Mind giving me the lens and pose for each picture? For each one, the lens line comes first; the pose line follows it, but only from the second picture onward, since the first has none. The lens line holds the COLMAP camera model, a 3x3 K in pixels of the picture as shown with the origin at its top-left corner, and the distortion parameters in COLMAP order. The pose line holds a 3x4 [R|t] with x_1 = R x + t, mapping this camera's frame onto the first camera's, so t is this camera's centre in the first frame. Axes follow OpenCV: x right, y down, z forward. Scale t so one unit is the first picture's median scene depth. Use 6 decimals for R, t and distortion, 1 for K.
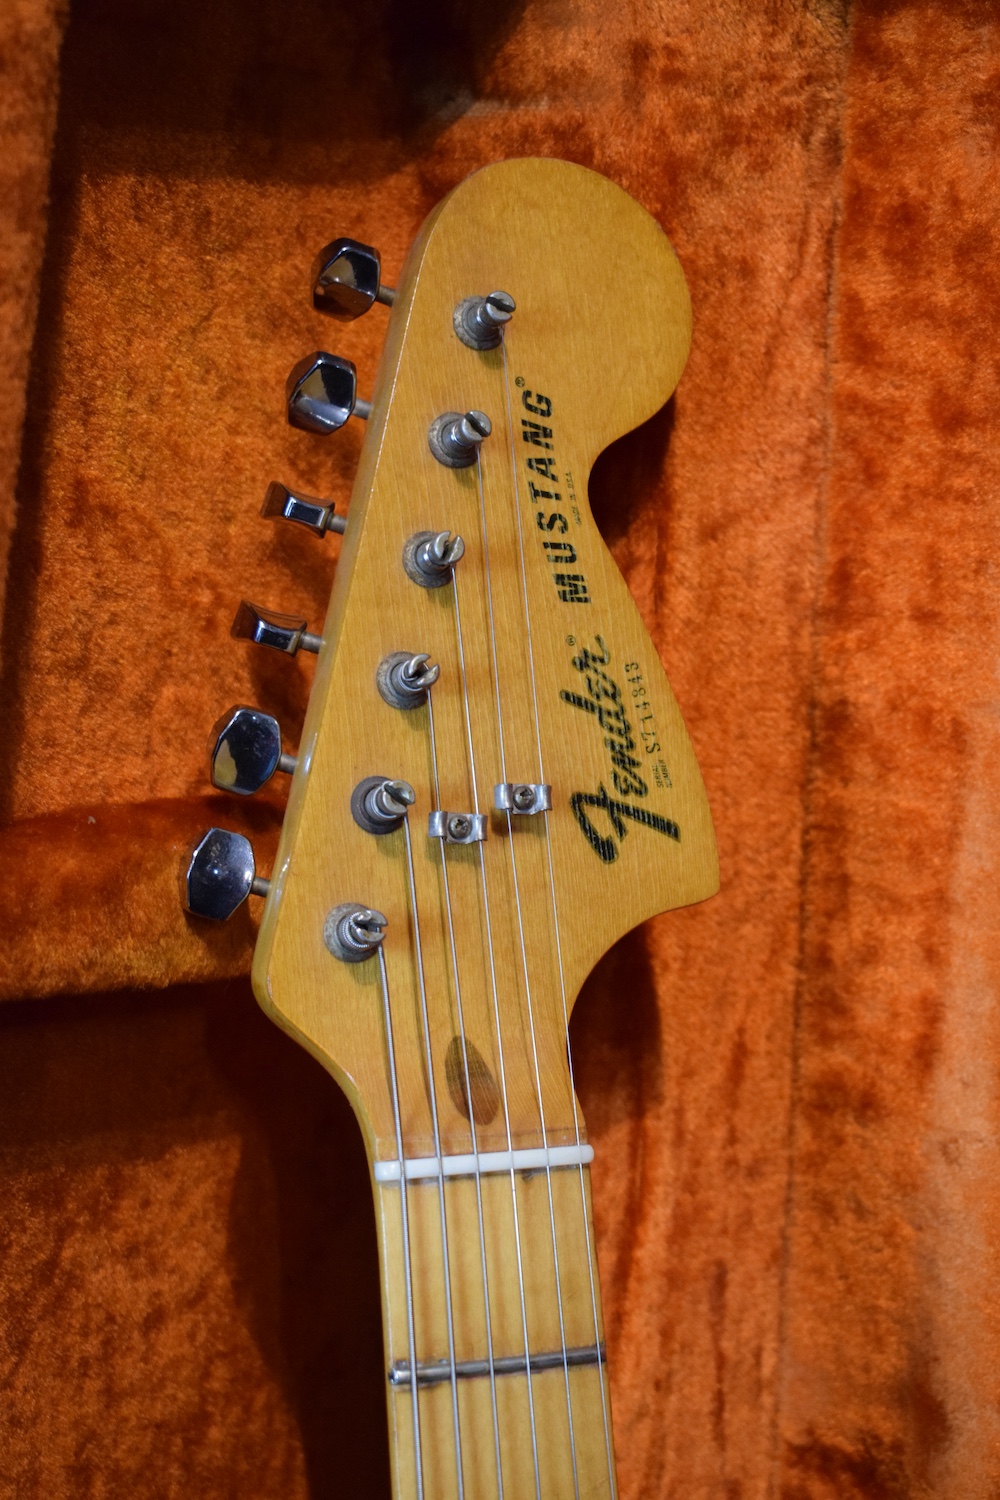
lens RADIAL K [[2586.6, 0, 486.7], [0, 2586.6, 757.5], [0, 0, 1]] dist [-0.004424, 0.000000]
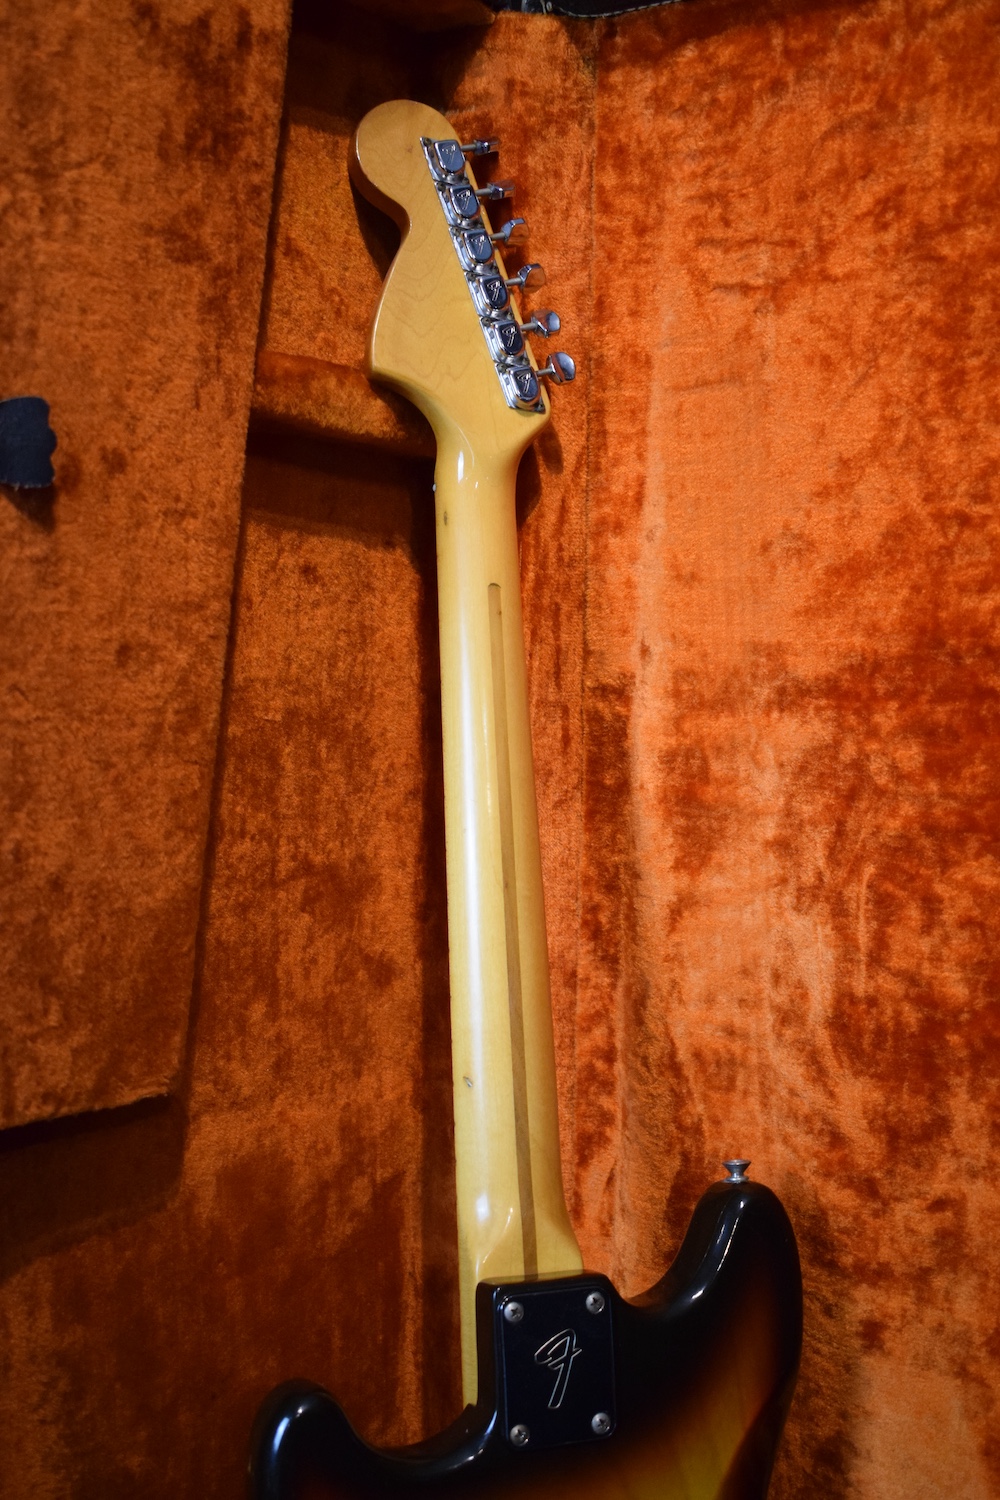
lens RADIAL K [[1664.5, 0, 484.7], [0, 1664.5, 744.3], [0, 0, 1]] dist [-0.061646, 0.000000]
pose [[0.999893, -0.013238, 0.006292, 0.015686], [0.013586, 0.998164, -0.059023, 0.444269], [-0.005499, 0.059102, 0.998237, -0.529961]]
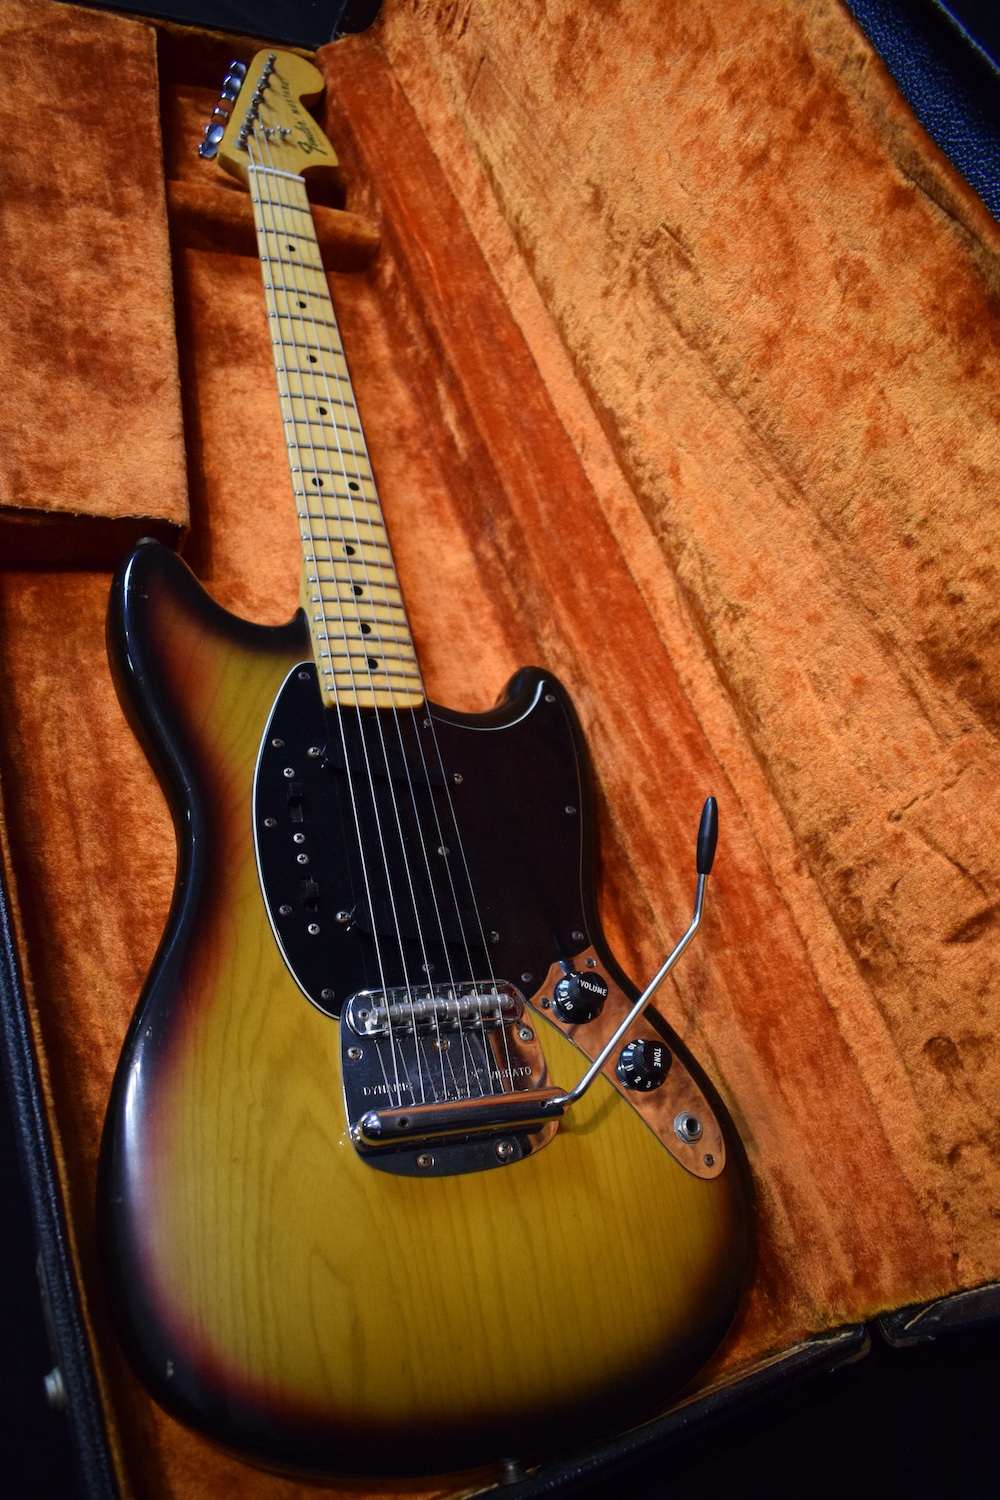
lens RADIAL K [[1174.1, 0, 494.2], [0, 1174.1, 750.3], [0, 0, 1]] dist [-0.088568, 0.009541]
pose [[0.990109, -0.111384, 0.085316, 0.071594], [0.134124, 0.929879, -0.342542, 1.406168], [-0.041180, 0.350597, 0.935621, -0.301658]]
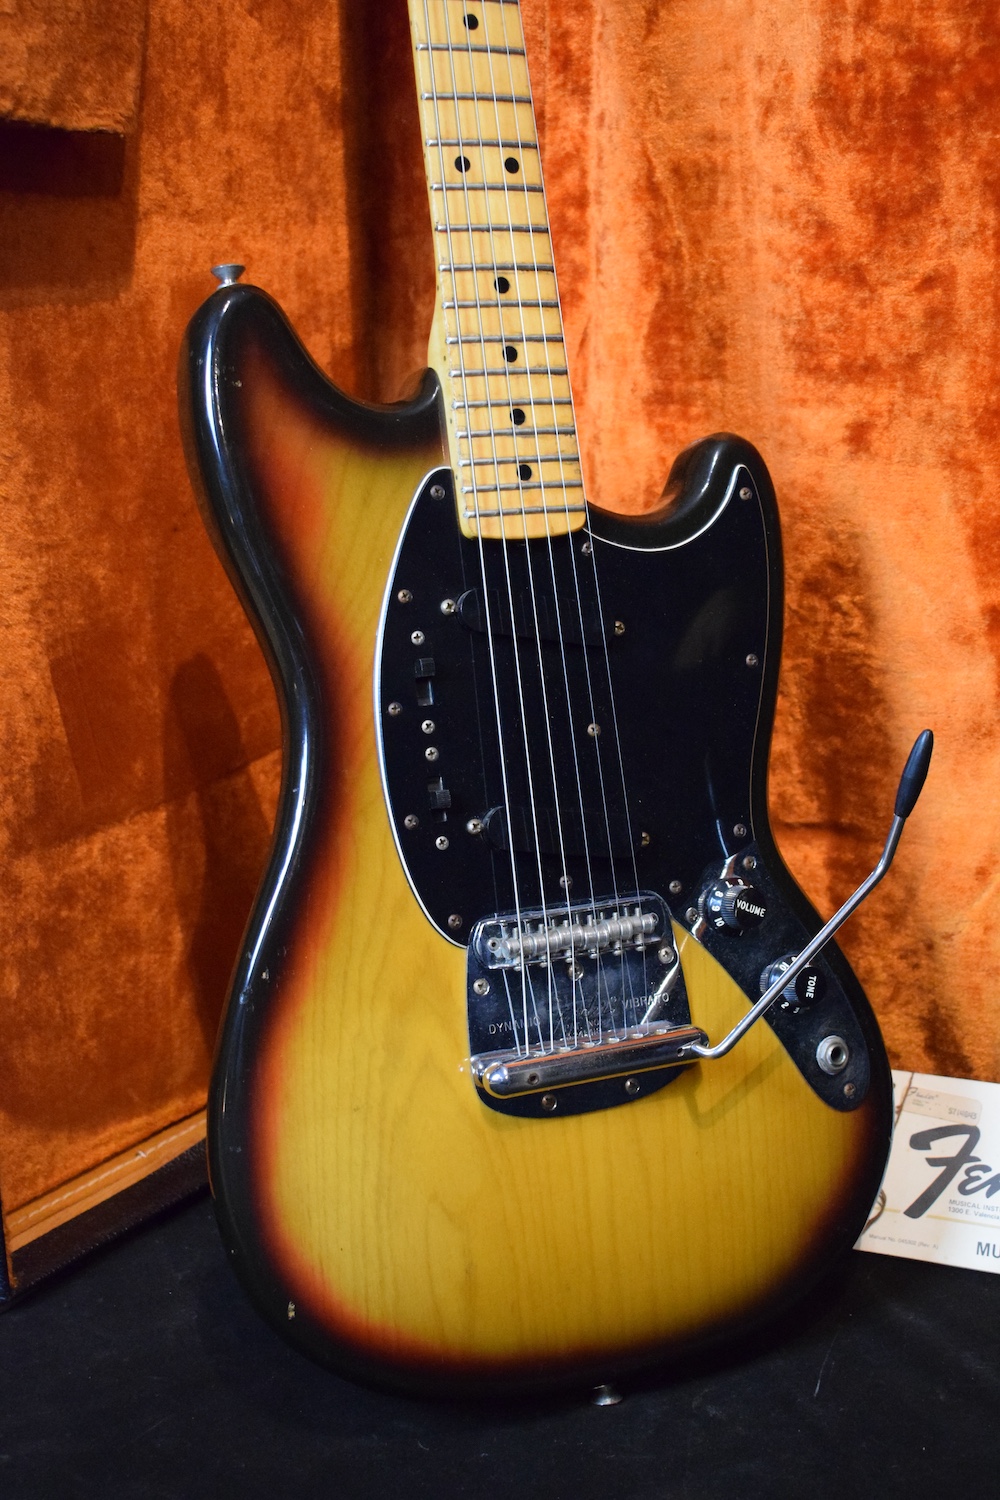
lens RADIAL K [[2031.9, 0, 483.3], [0, 2031.9, 738.0], [0, 0, 1]] dist [-0.039962, 0.000000]
pose [[0.998485, -0.038918, 0.038897, -0.038240], [0.033965, 0.992100, 0.120761, 0.926983], [-0.043290, -0.119257, 0.991919, -0.787745]]
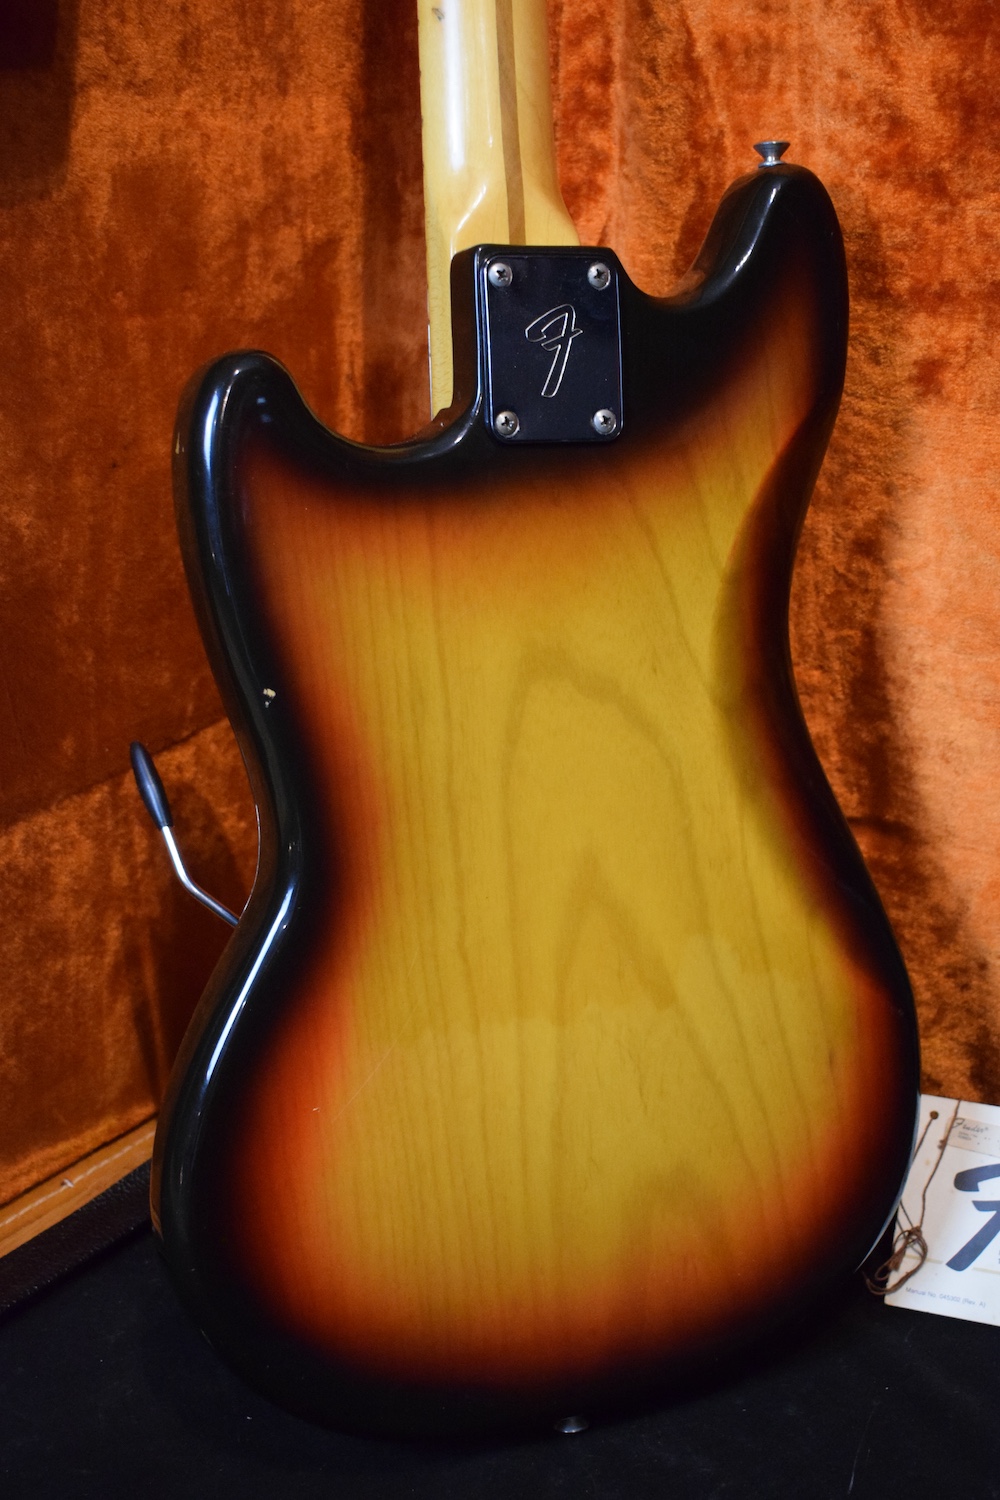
lens RADIAL K [[2159.6, 0, 484.6], [0, 2159.6, 754.4], [0, 0, 1]] dist [-0.037057, 0.000000]
pose [[0.998186, -0.020329, 0.056670, -0.053496], [0.008480, 0.979359, 0.201950, 0.840955], [-0.059606, -0.201103, 0.977755, -0.602858]]
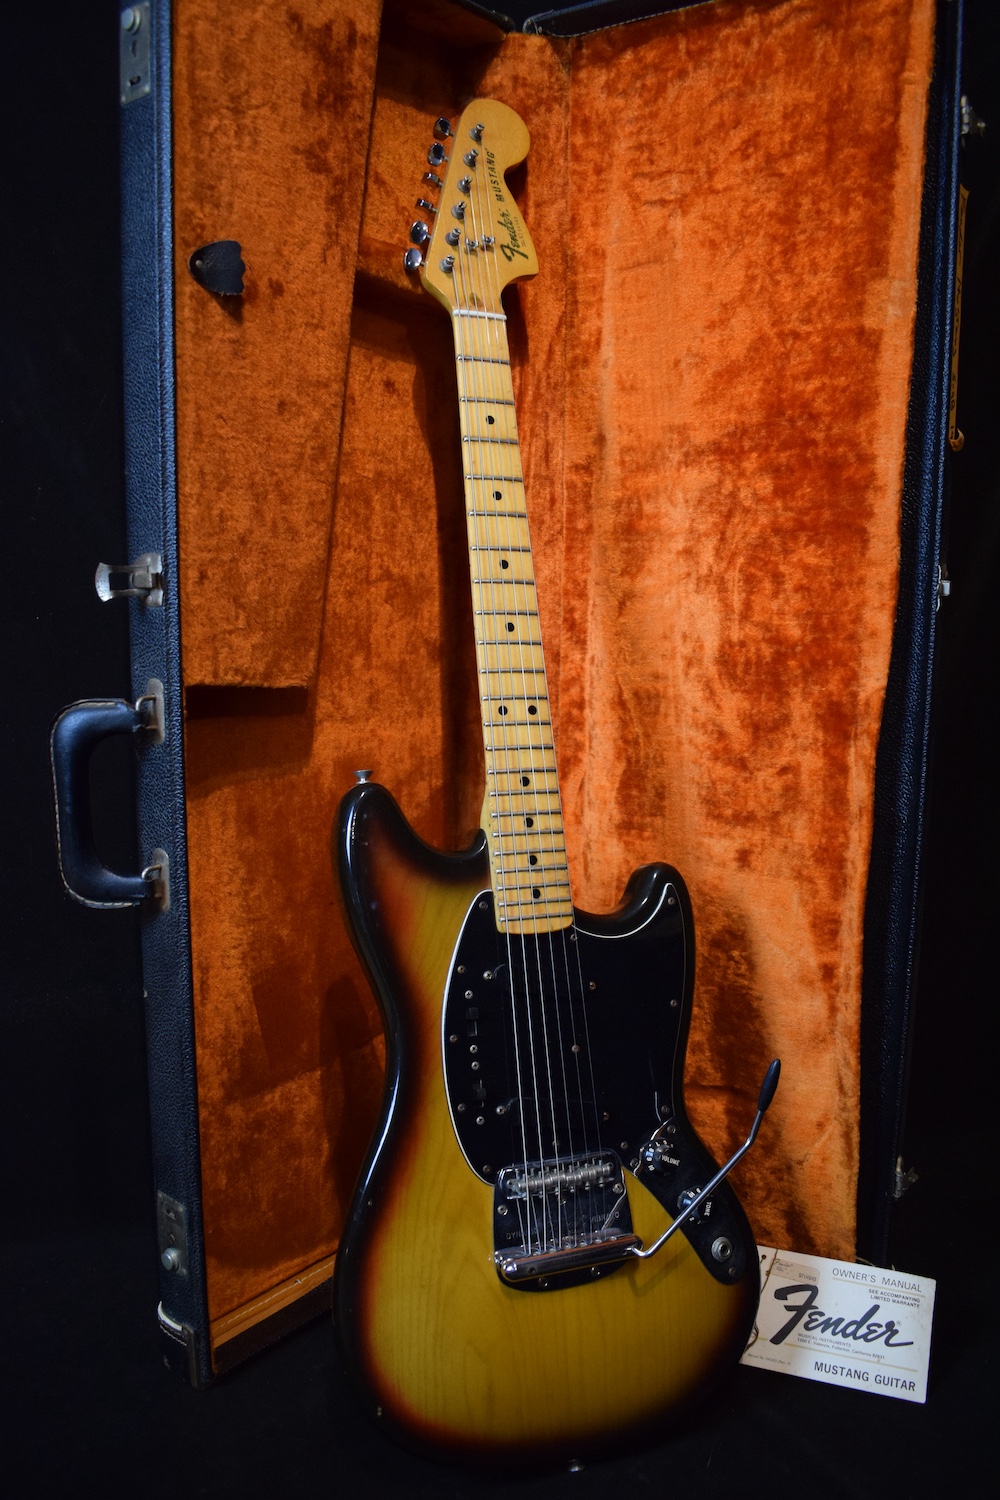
lens RADIAL K [[1284.1, 0, 488.3], [0, 1284.1, 739.7], [0, 0, 1]] dist [-0.090201, 0.018586]
pose [[0.999864, -0.015416, -0.005925, 0.012726], [0.015309, 0.999724, -0.017802, 0.747998], [0.006198, 0.017709, 0.999824, -0.865612]]
